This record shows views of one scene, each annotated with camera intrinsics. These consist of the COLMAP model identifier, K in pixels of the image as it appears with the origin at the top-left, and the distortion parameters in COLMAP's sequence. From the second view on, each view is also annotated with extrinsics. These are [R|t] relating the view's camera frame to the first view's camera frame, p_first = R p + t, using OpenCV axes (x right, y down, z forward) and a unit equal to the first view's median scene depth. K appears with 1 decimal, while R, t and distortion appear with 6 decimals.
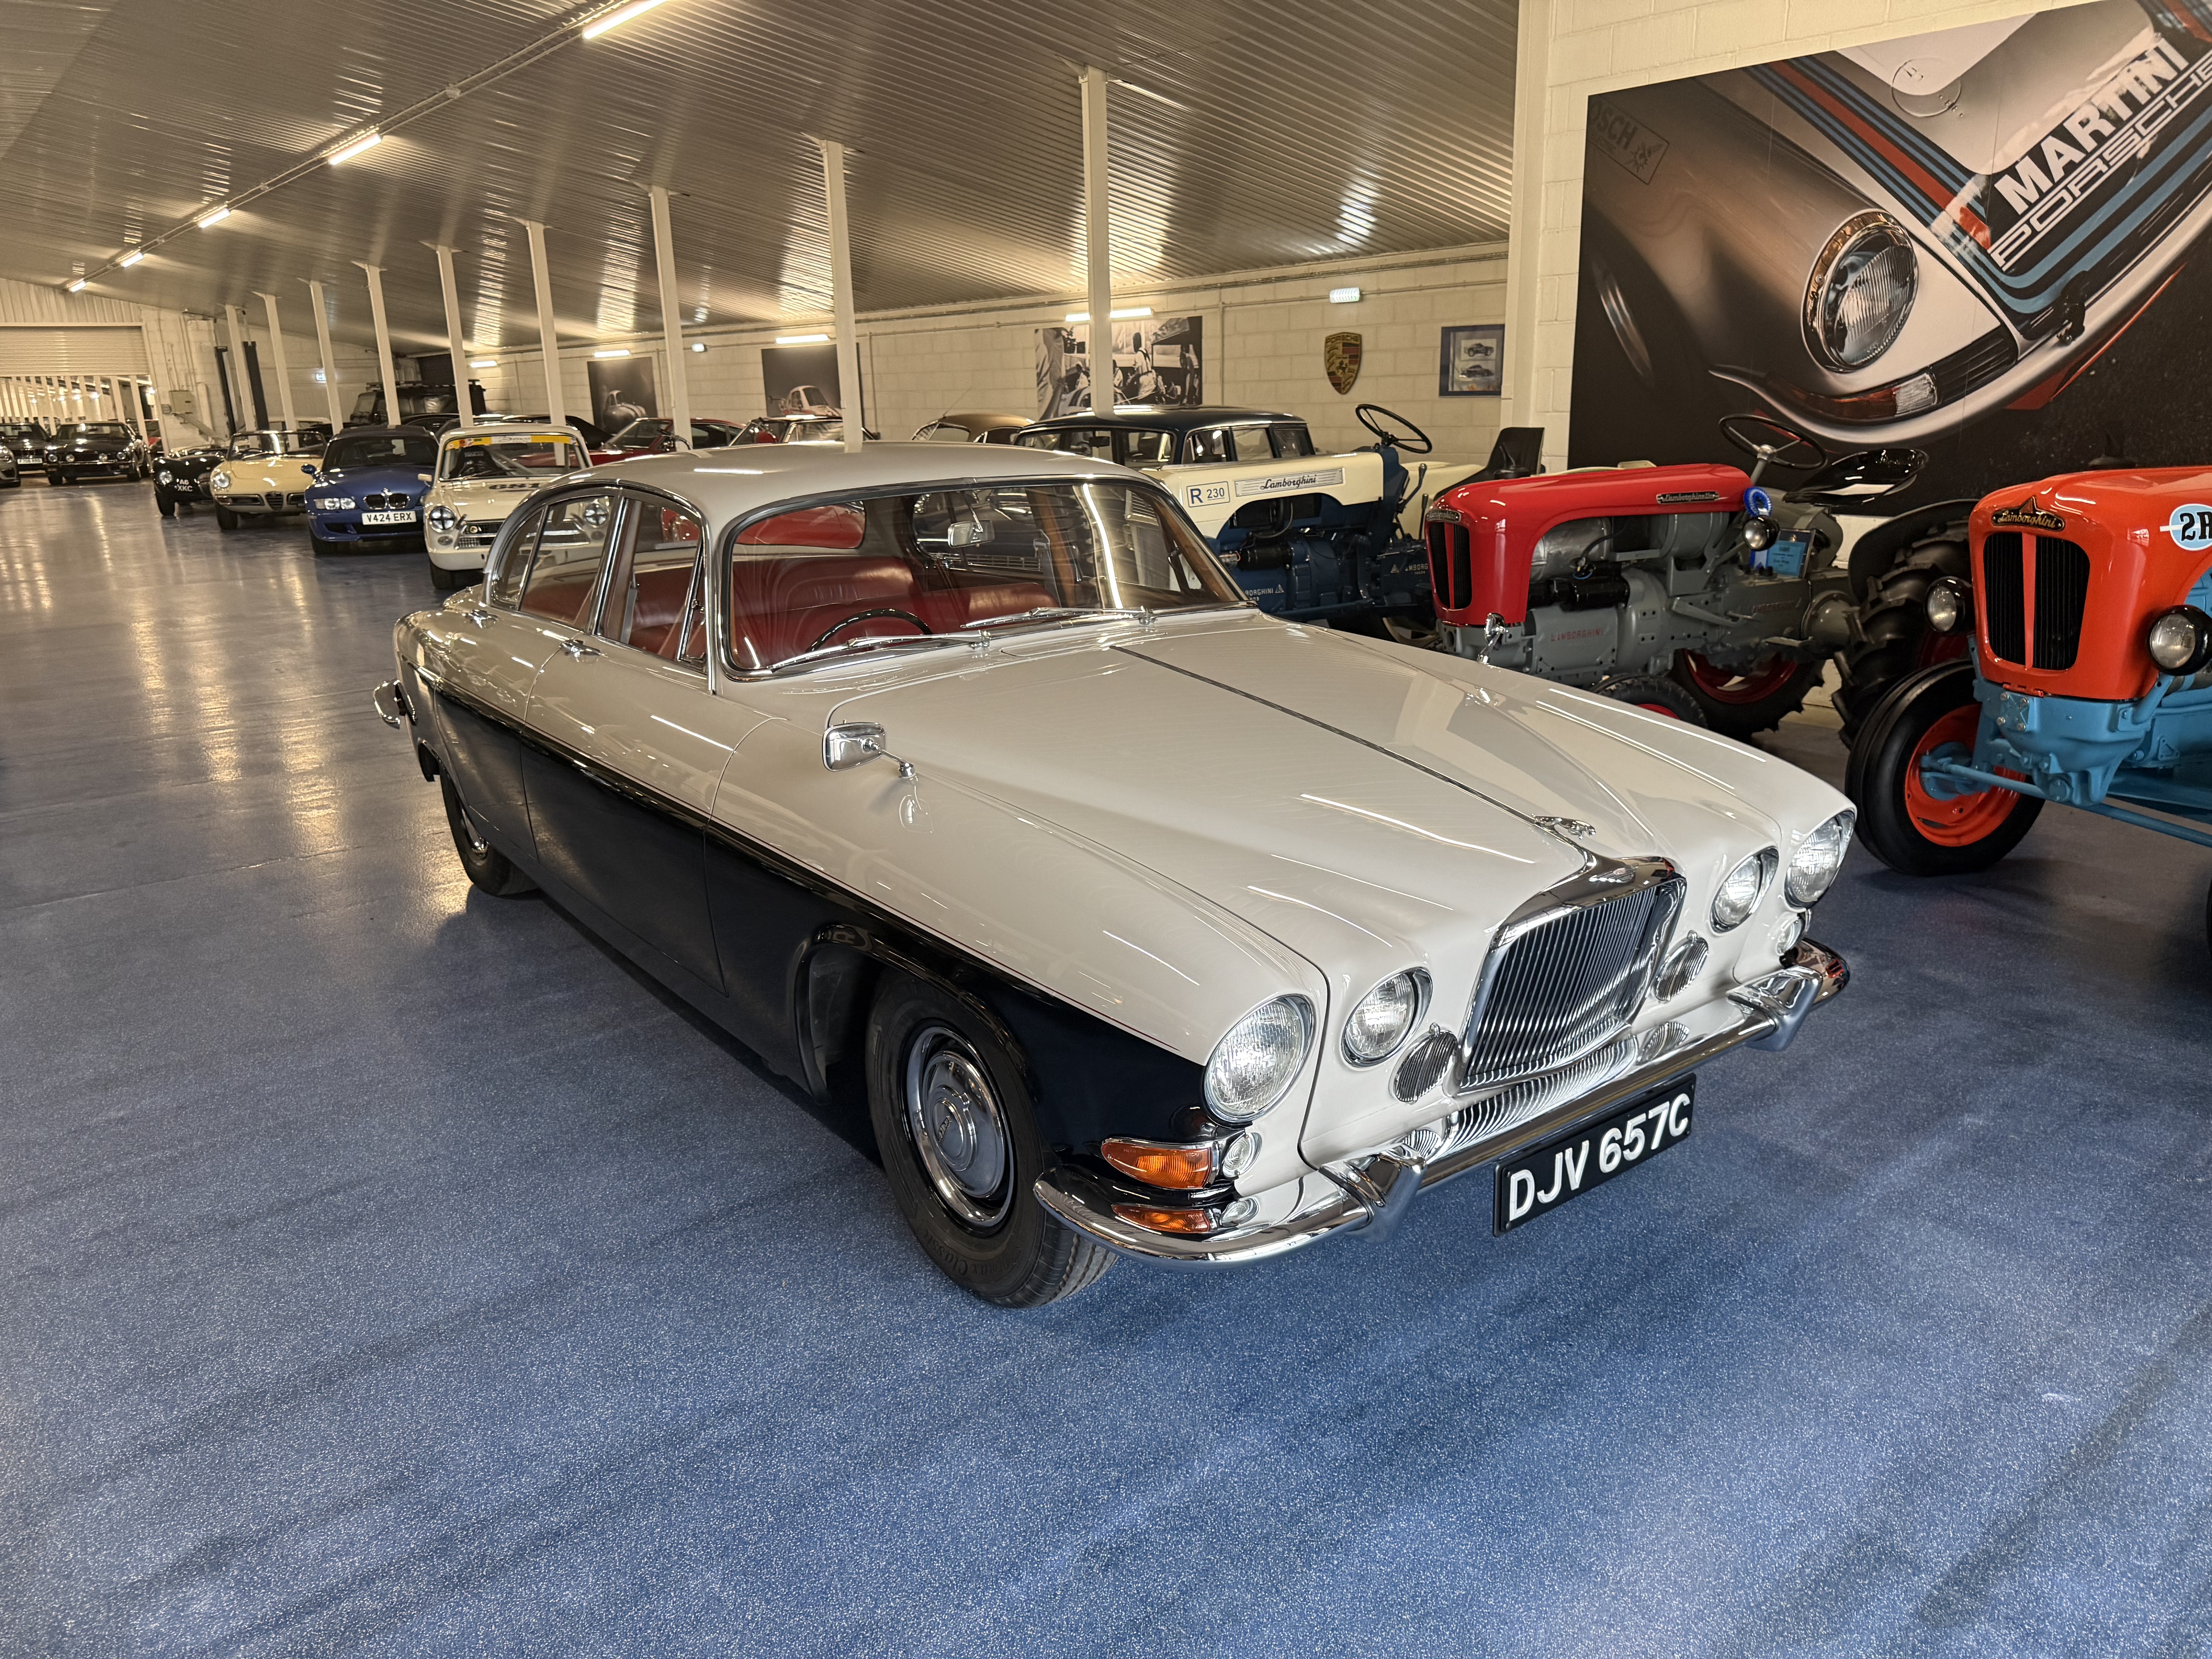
lens RADIAL K [[1542.3, 0, 1097.9], [0, 1542.3, 847.3], [0, 0, 1]] dist [0.022530, -0.027118]
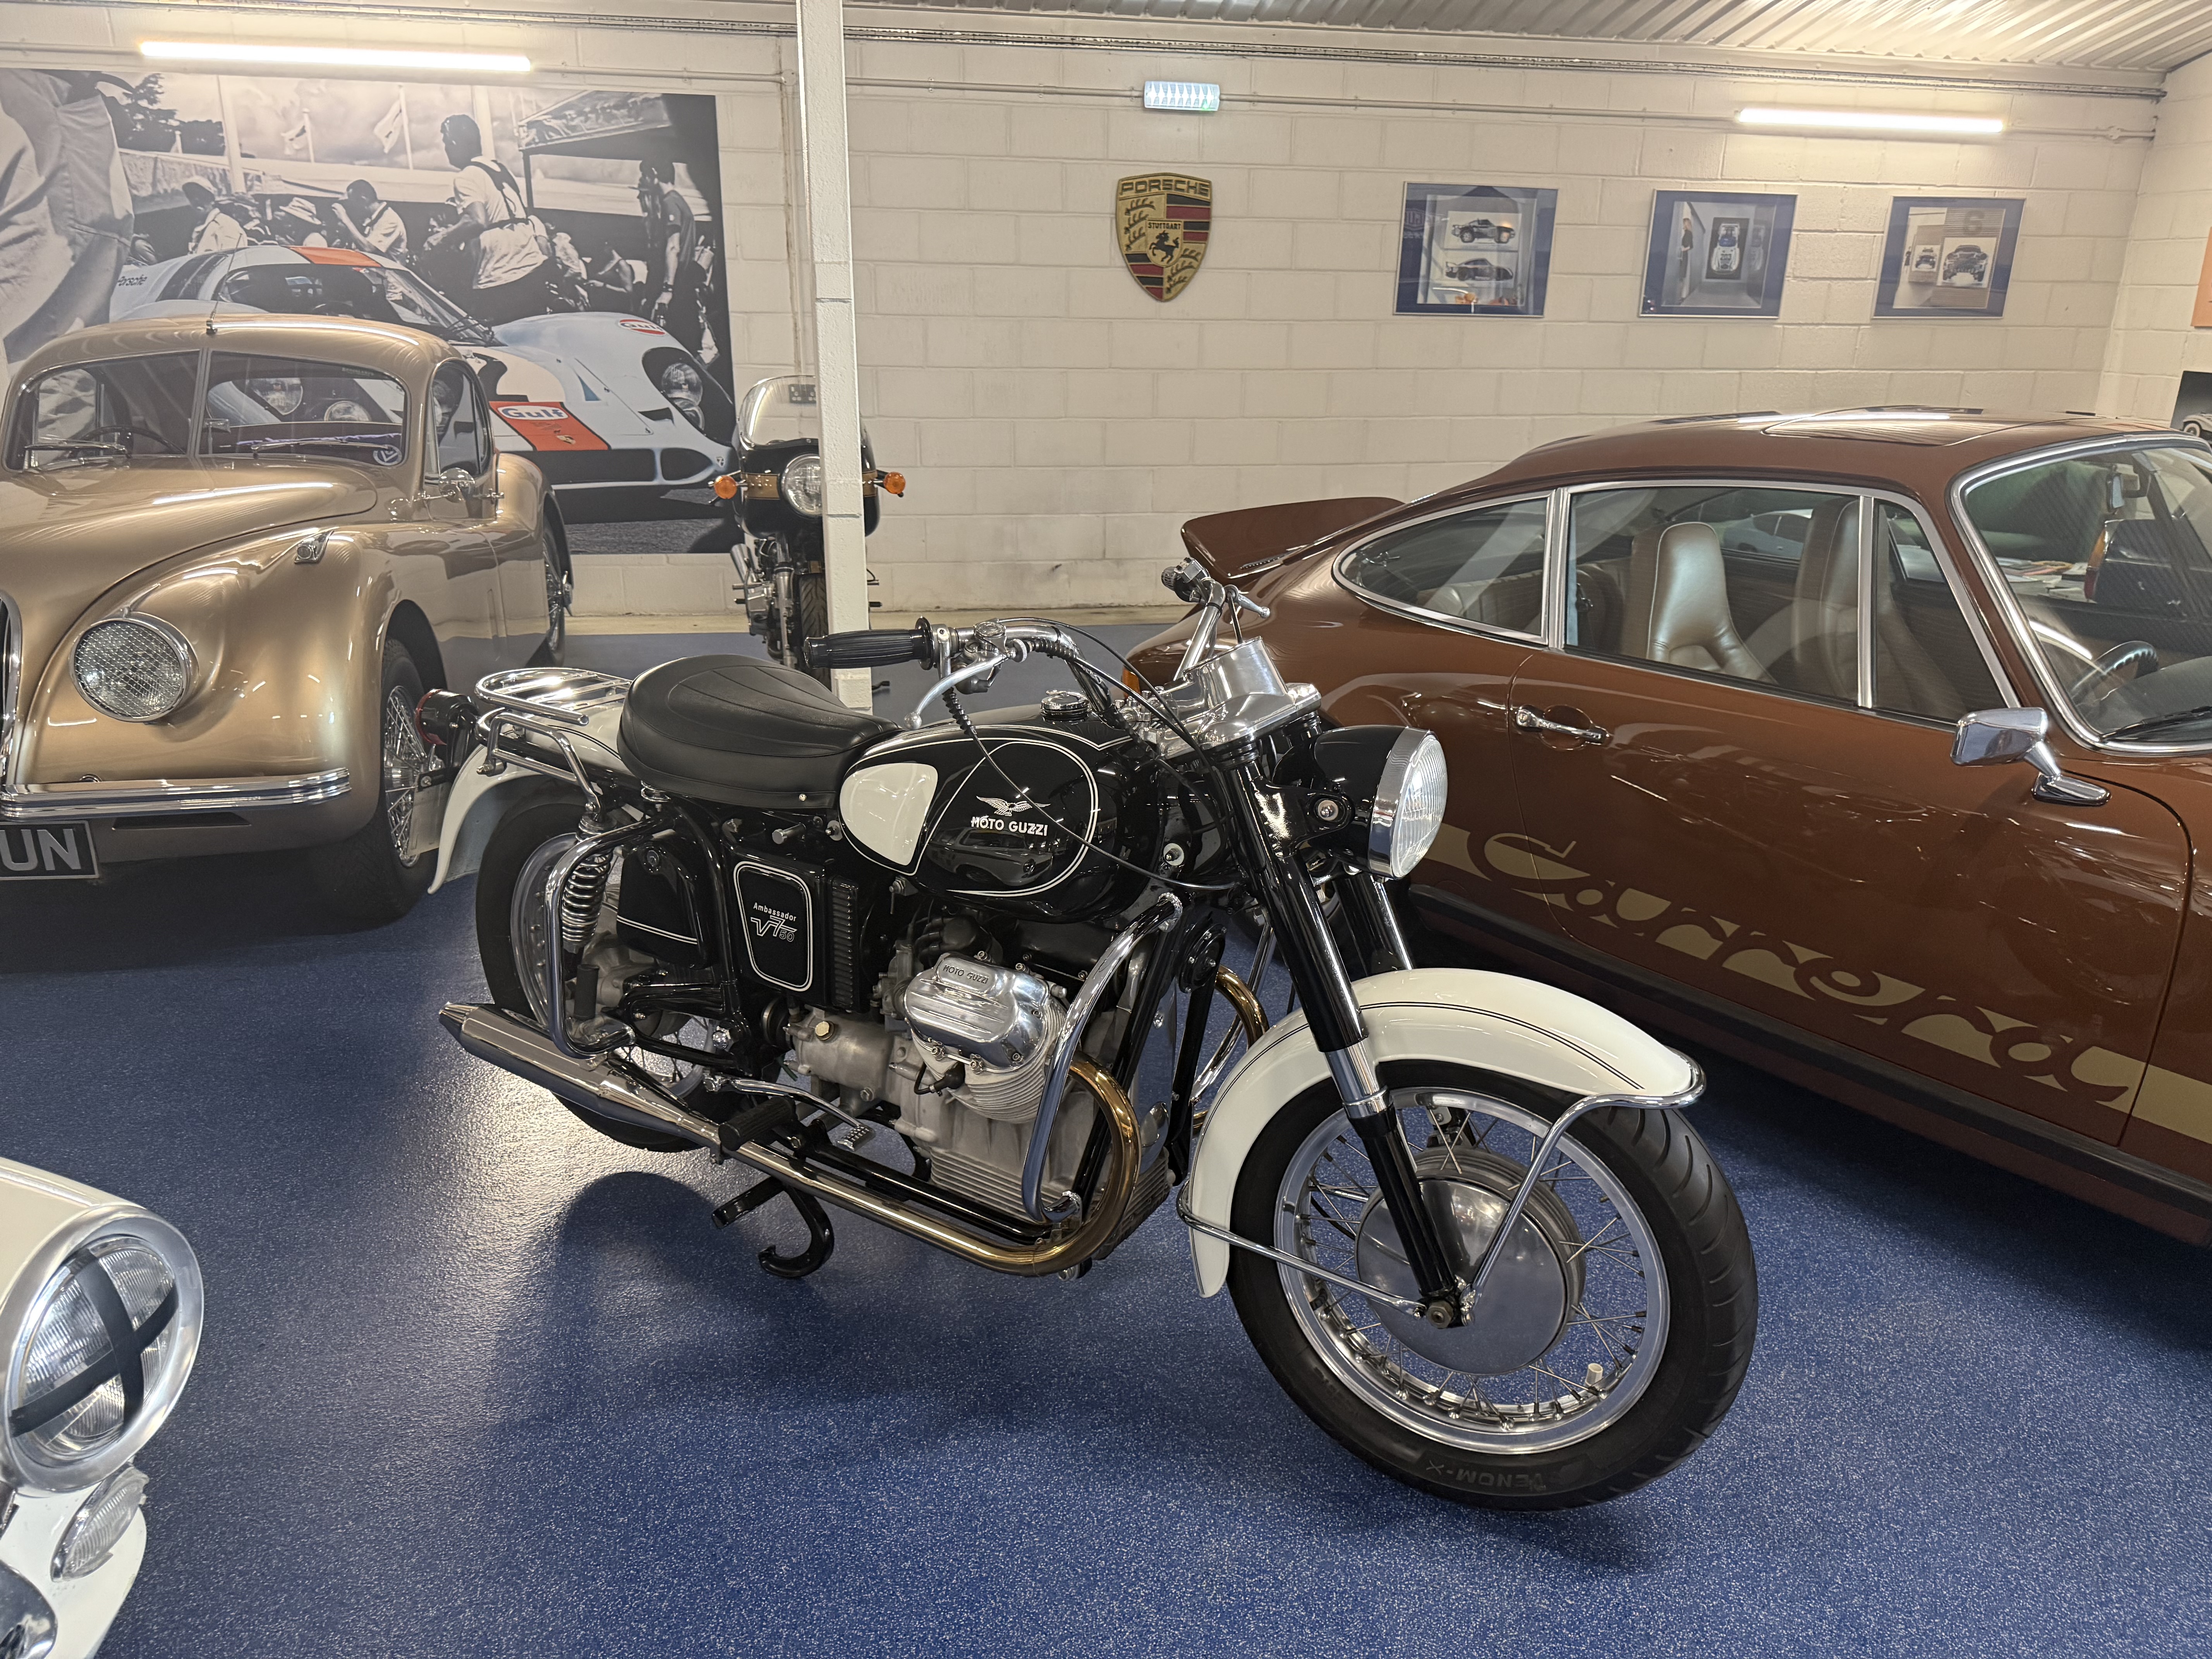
lens RADIAL K [[1564.3, 0, 1113.7], [0, 1564.3, 834.8], [0, 0, 1]] dist [0.020147, -0.019730]
pose [[0.435751, -0.279478, 0.855578, -0.690608], [0.224325, 0.954297, 0.197475, -0.481140], [-0.871665, 0.105878, 0.478529, 1.637621]]
